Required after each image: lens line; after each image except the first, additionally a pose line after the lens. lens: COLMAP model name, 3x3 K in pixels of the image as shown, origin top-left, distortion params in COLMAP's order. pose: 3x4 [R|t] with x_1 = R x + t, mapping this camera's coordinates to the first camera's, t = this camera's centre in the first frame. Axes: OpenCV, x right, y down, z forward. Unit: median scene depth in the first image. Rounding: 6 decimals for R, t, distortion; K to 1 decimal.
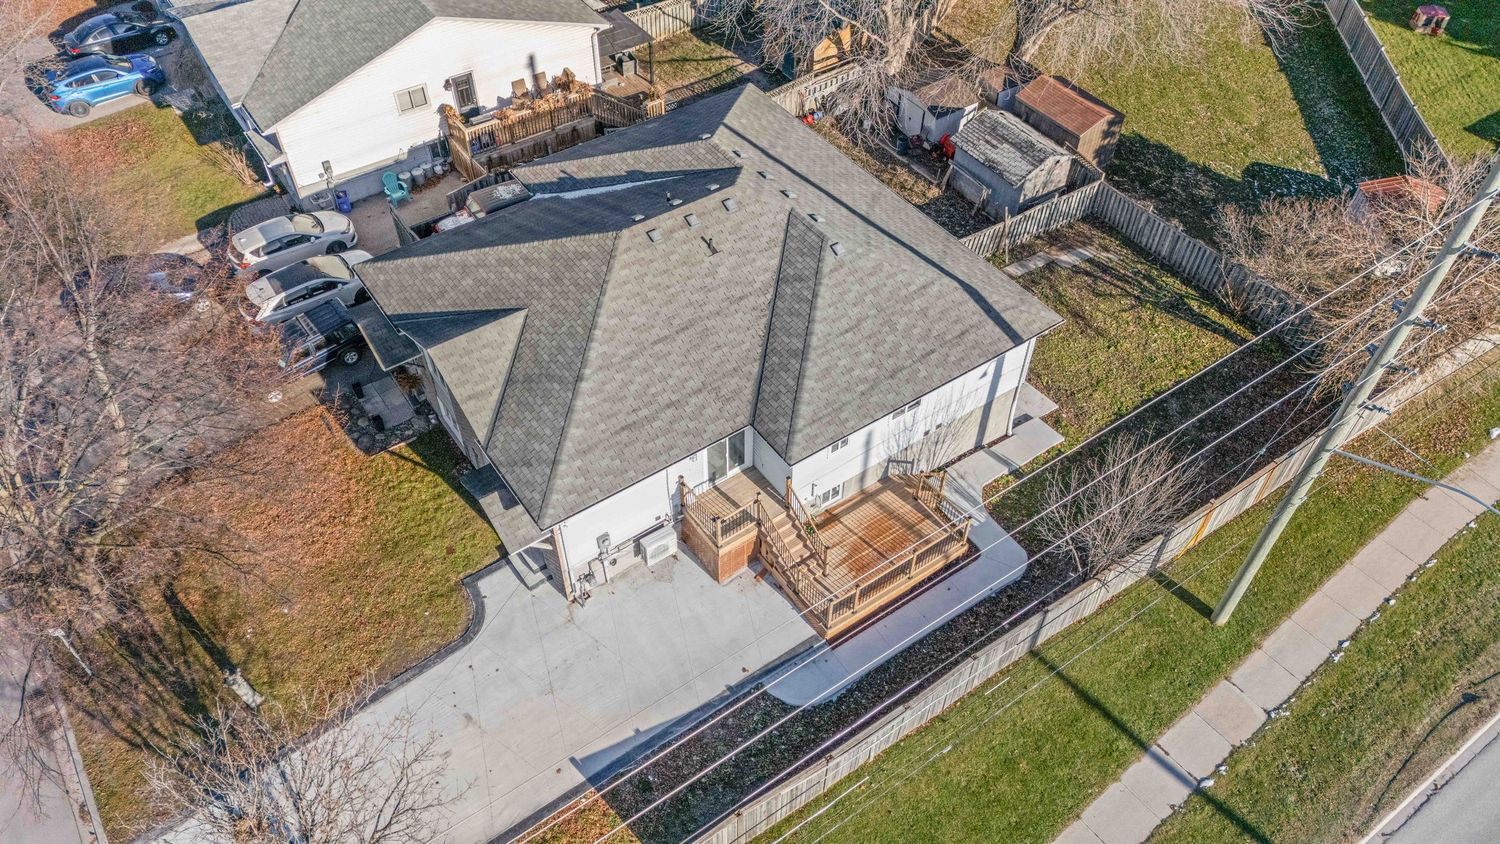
lens RADIAL K [[1097.6, 0, 751.7], [0, 1097.6, 420.4], [0, 0, 1]] dist [0.076900, -0.066439]
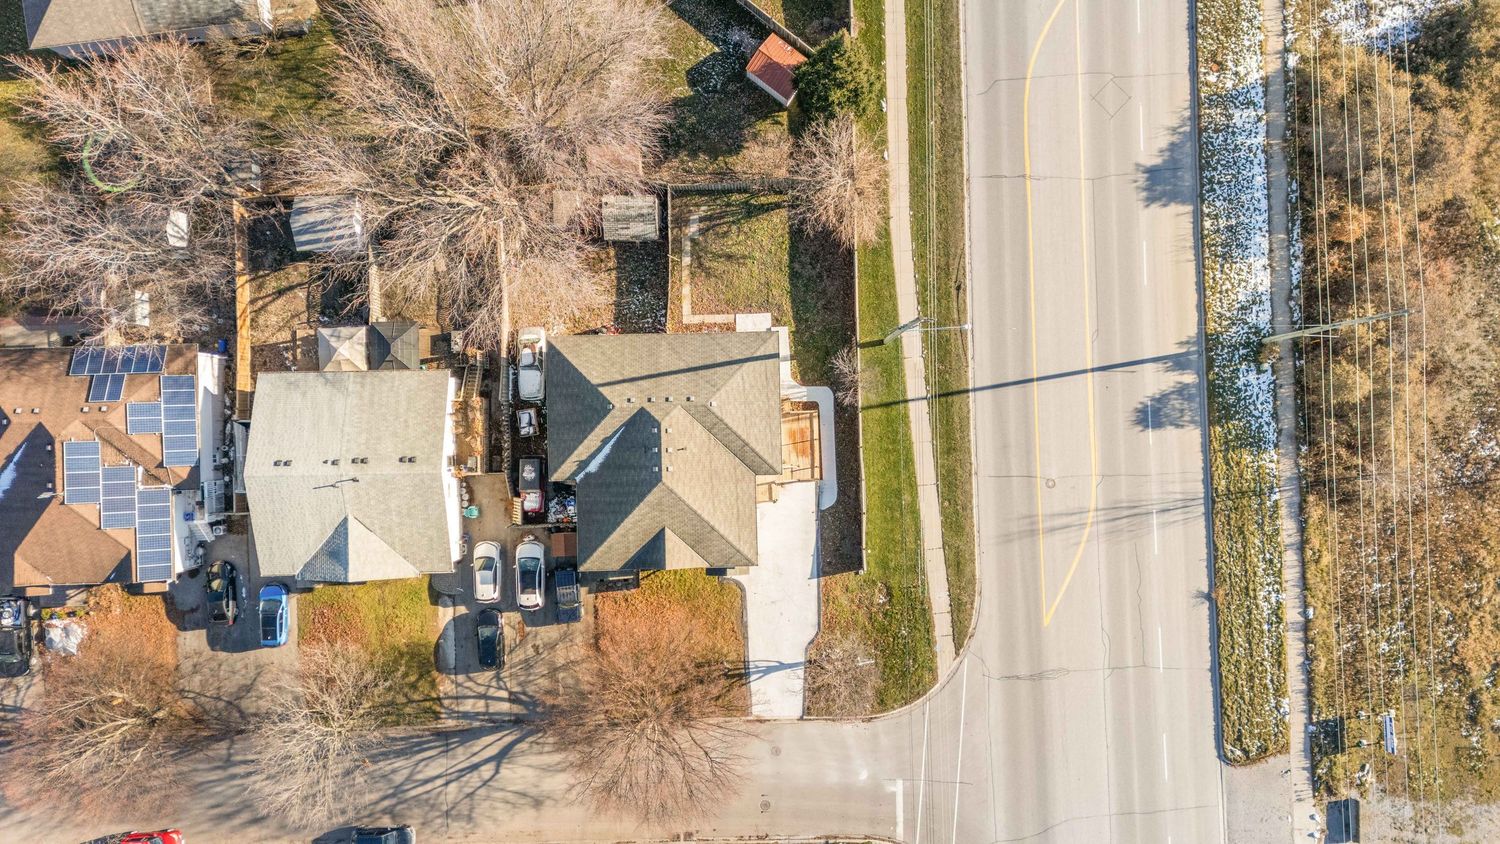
lens RADIAL K [[1111.0, 0, 750.7], [0, 1111.0, 420.4], [0, 0, 1]] dist [0.087284, -0.081468]
pose [[0.552969, -0.833138, -0.010309, 0.114507], [0.621717, 0.404345, 0.670800, -1.640097], [-0.554701, -0.377341, 0.741566, -0.796373]]
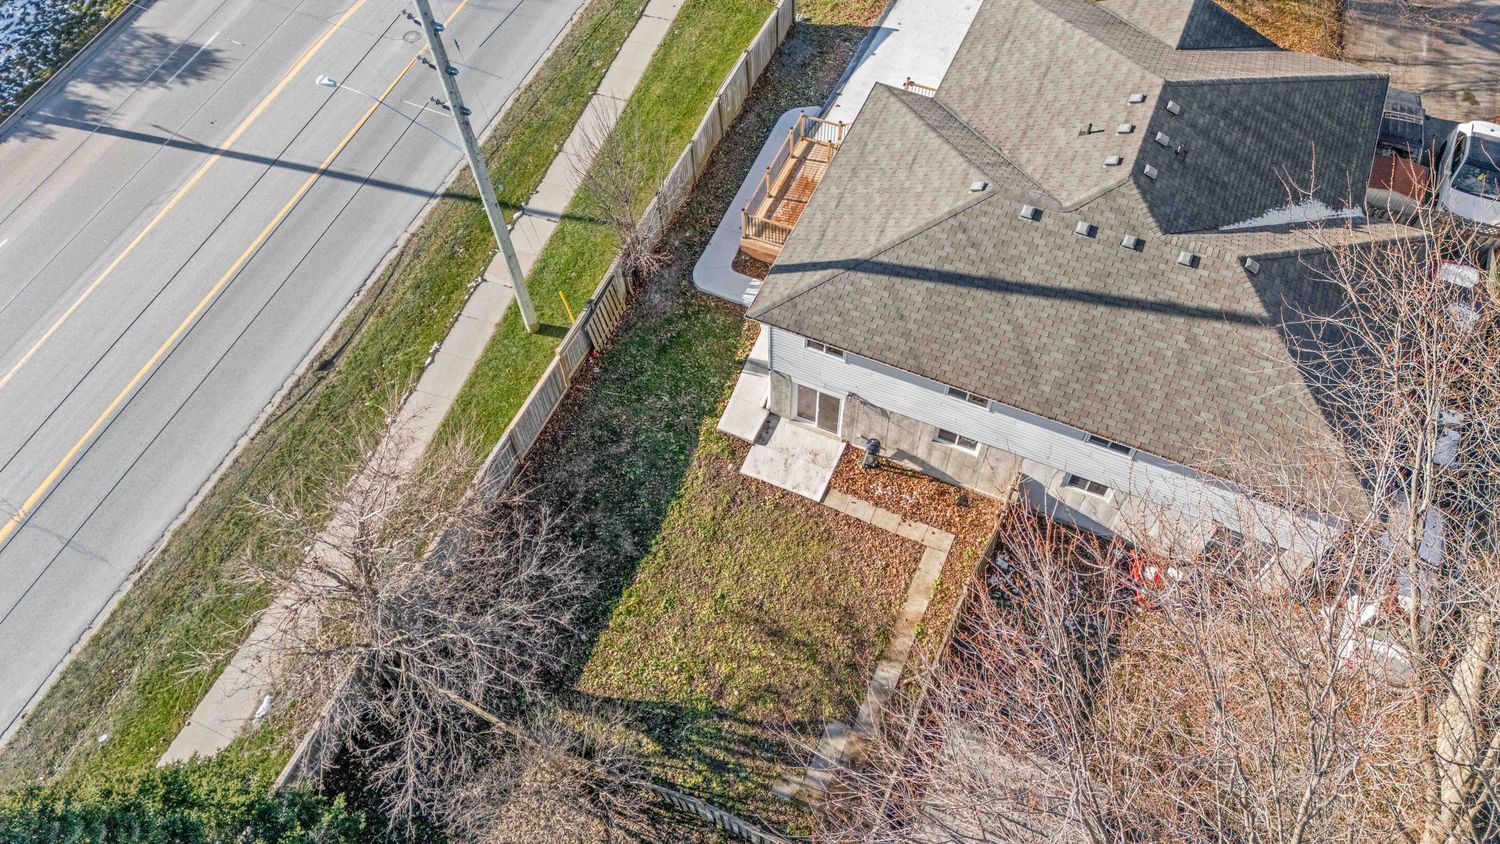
lens RADIAL K [[1085.8, 0, 752.8], [0, 1085.8, 423.0], [0, 0, 1]] dist [0.090878, -0.084932]
pose [[-0.856099, 0.439280, -0.272266, 0.560568], [-0.371535, -0.156918, 0.915062, -0.928398], [0.359245, 0.884539, 0.297545, 0.812634]]
